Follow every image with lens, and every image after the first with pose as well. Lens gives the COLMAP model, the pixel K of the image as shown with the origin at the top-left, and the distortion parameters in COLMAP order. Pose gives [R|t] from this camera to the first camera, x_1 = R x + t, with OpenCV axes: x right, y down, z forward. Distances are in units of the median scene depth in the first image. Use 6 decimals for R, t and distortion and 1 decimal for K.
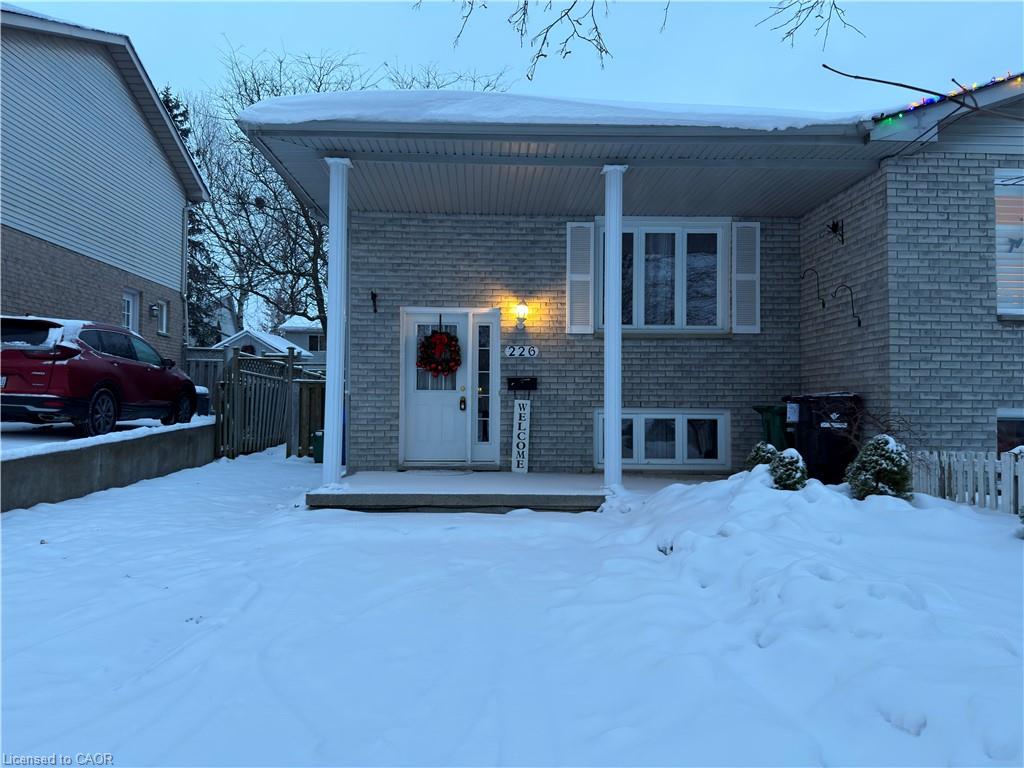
lens RADIAL K [[715.6, 0, 512.0], [0, 715.6, 384.0], [0, 0, 1]] dist [0.128330, -0.226988]
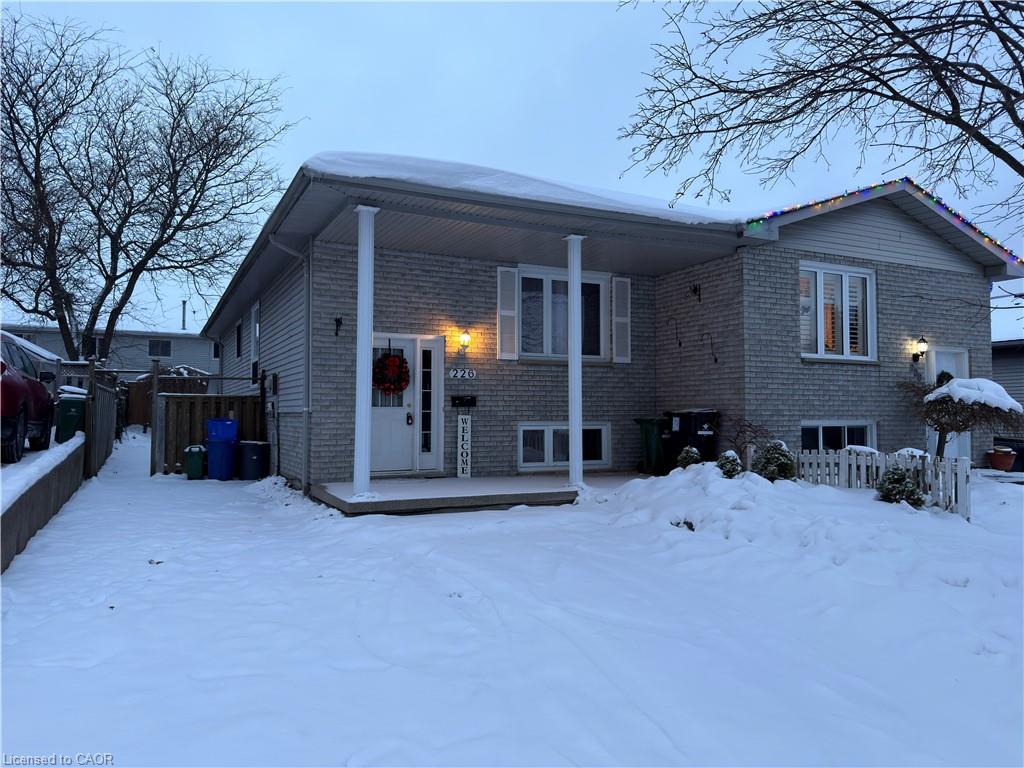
lens RADIAL K [[715.6, 0, 512.0], [0, 715.6, 384.0], [0, 0, 1]] dist [0.128330, -0.226988]
pose [[0.913214, 0.010743, 0.407338, -0.389496], [-0.007050, 0.999919, -0.010566, -0.016960], [-0.407419, 0.006777, 0.913216, -0.099114]]
